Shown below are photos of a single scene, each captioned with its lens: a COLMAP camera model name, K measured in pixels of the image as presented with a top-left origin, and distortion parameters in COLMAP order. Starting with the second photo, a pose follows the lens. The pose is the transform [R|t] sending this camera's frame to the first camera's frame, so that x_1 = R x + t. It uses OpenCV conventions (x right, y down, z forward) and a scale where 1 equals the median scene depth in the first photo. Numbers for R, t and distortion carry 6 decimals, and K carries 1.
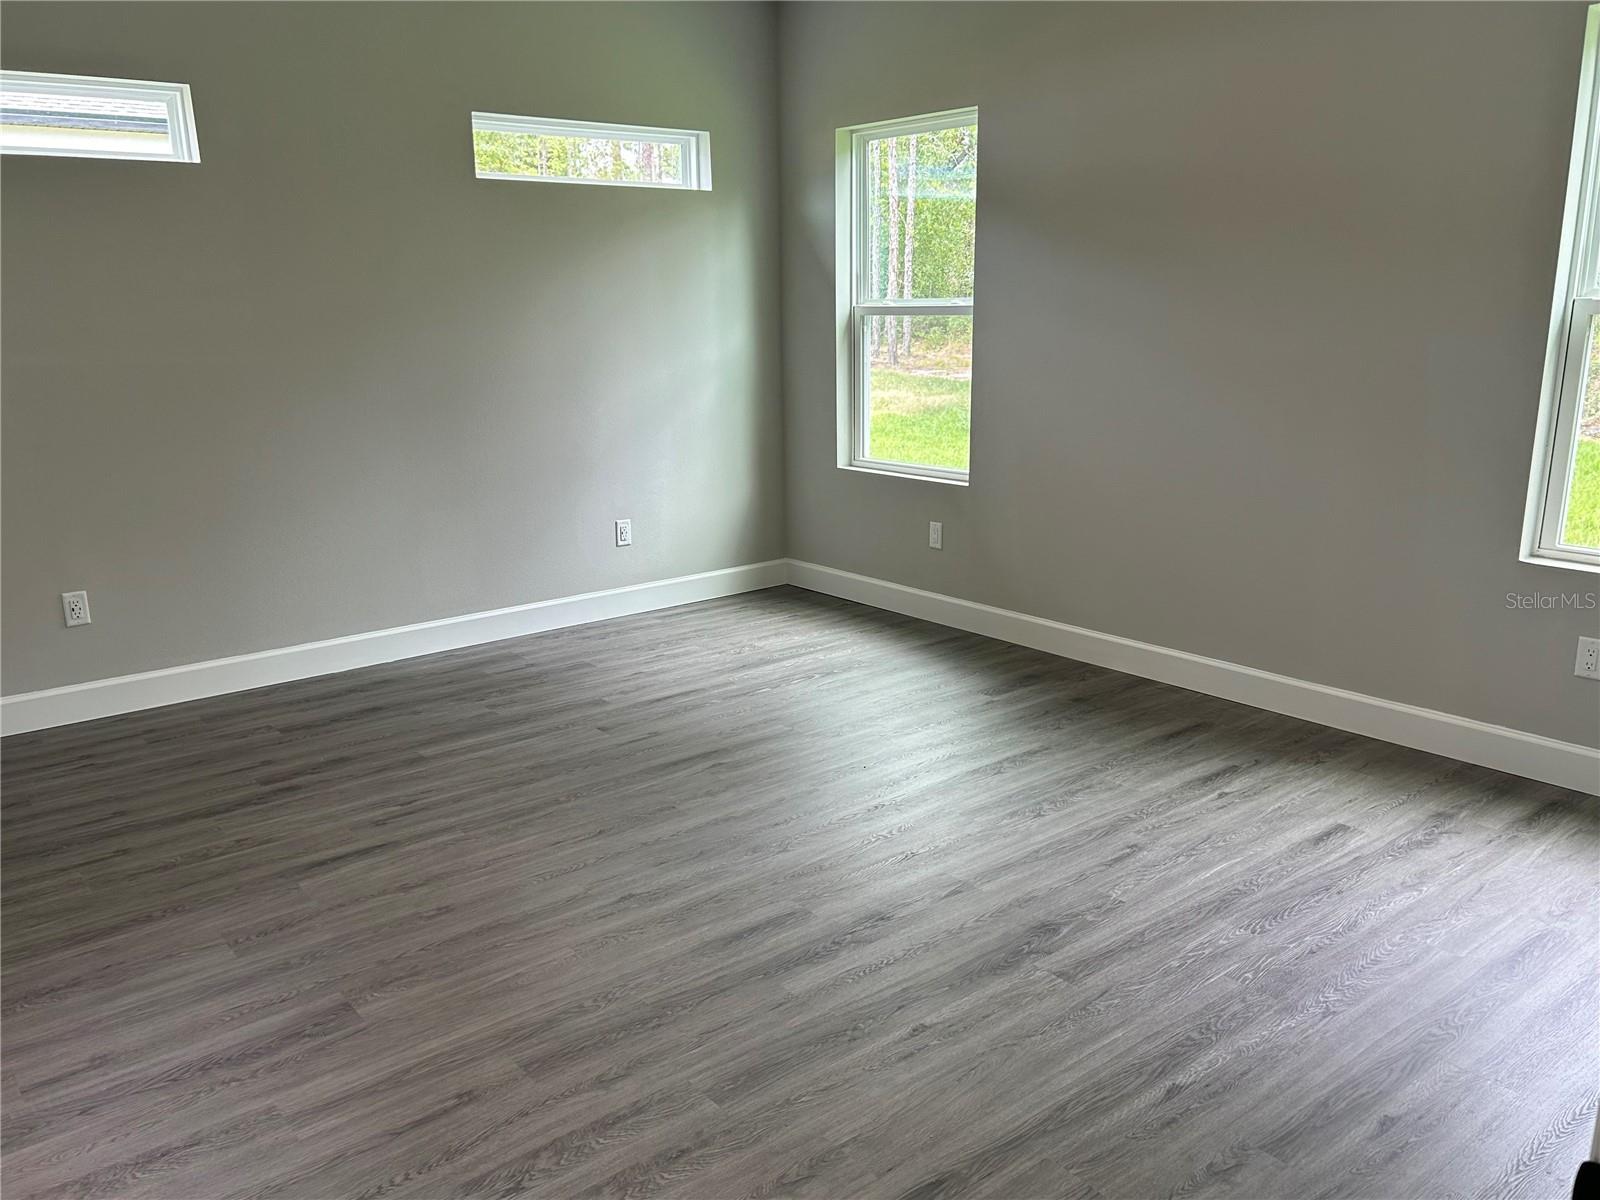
lens RADIAL K [[1239.0, 0, 791.6], [0, 1239.0, 600.1], [0, 0, 1]] dist [0.054847, -0.071591]
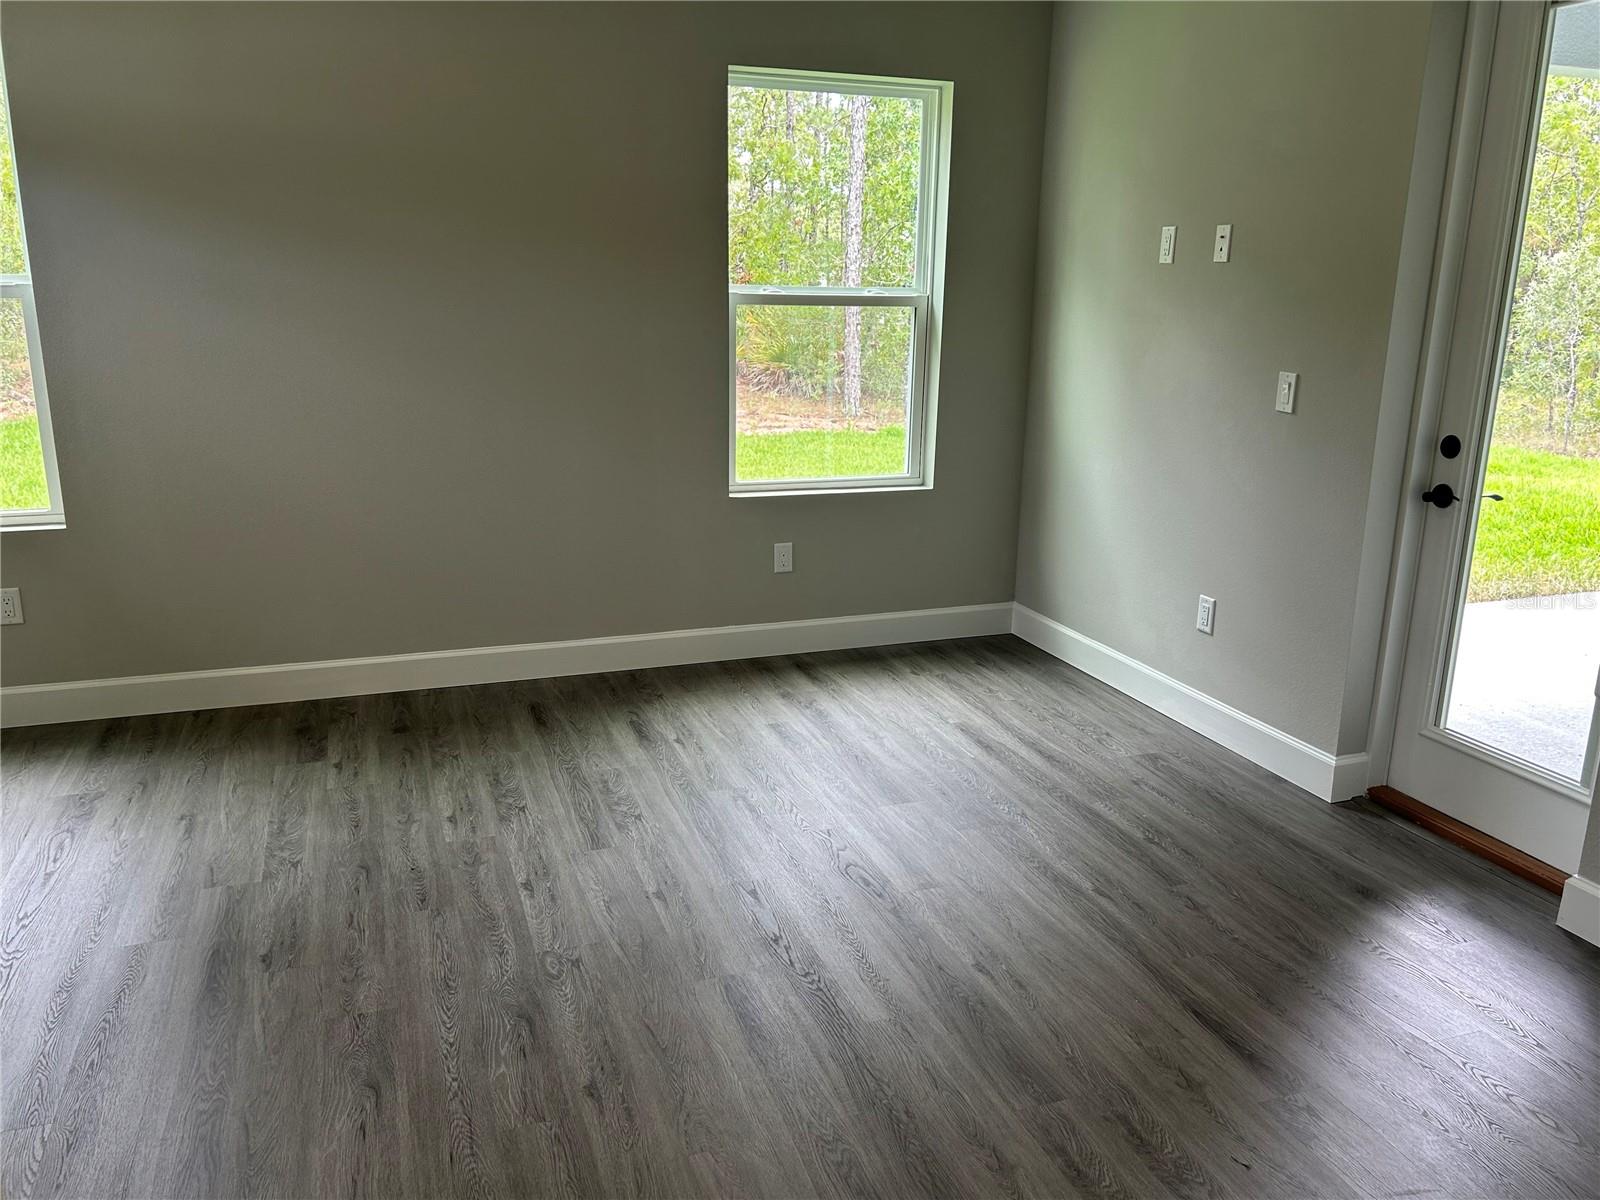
lens RADIAL K [[1239.0, 0, 791.6], [0, 1239.0, 626.8], [0, 0, 1]] dist [0.054847, -0.071591]
pose [[0.329864, -0.236326, 0.913969, -0.566448], [0.208046, 0.962554, 0.173802, -0.104832], [-0.920818, 0.132816, 0.366679, 0.471098]]
